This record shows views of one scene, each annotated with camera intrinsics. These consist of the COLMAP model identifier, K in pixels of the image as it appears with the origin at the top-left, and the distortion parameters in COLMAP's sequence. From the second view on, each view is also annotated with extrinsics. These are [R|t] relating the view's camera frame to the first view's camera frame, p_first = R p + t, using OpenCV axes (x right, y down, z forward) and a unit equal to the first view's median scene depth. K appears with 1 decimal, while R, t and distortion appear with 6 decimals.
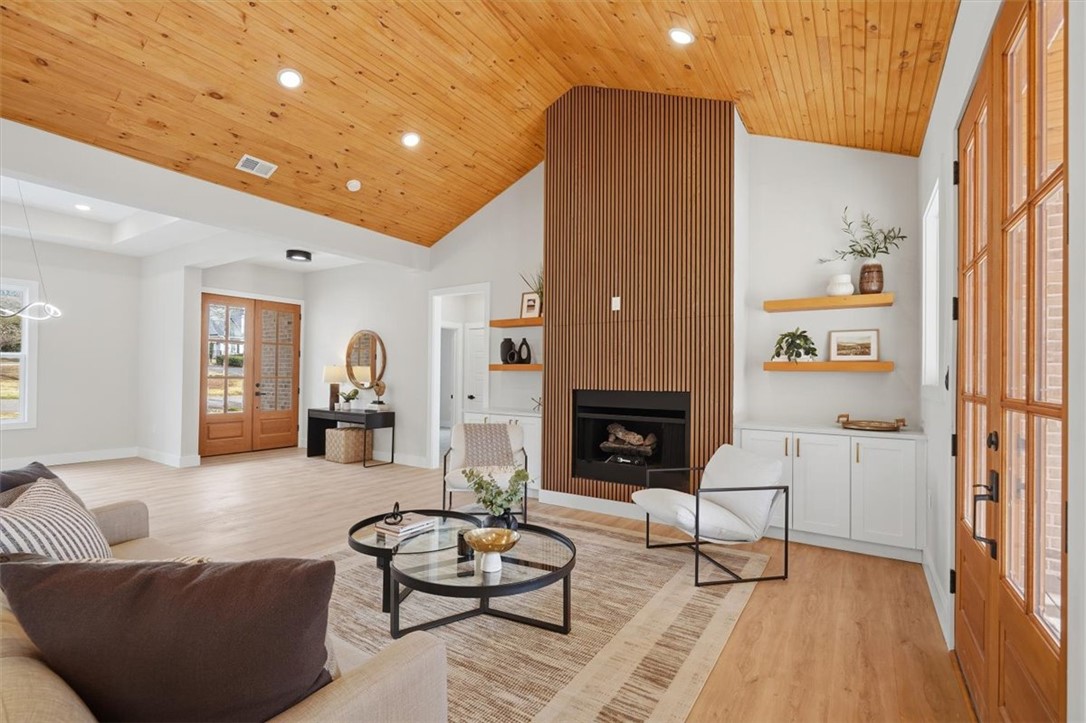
lens RADIAL K [[495.9, 0, 538.7], [0, 495.9, 366.3], [0, 0, 1]] dist [-0.005567, 0.001801]
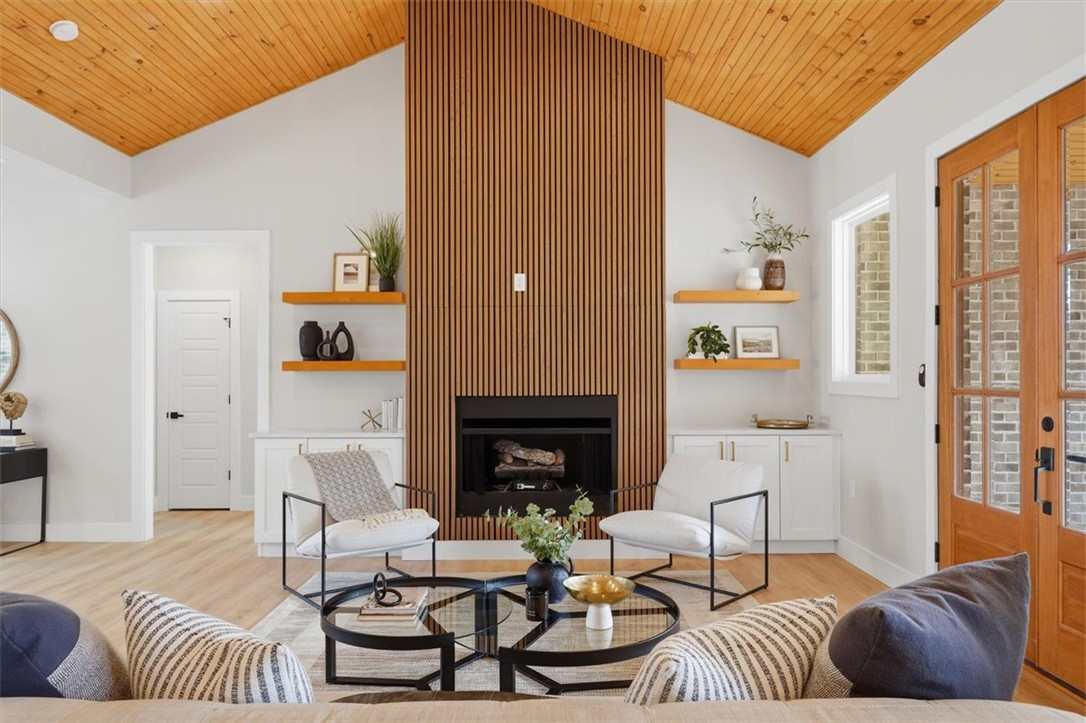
lens RADIAL K [[718.8, 0, 542.6], [0, 718.8, 367.5], [0, 0, 1]] dist [0.005136, 0.000243]
pose [[0.830256, -0.007471, 0.557333, -0.402987], [0.000296, 0.999916, 0.012963, -0.008942], [-0.557383, -0.010597, 0.830188, 0.056888]]
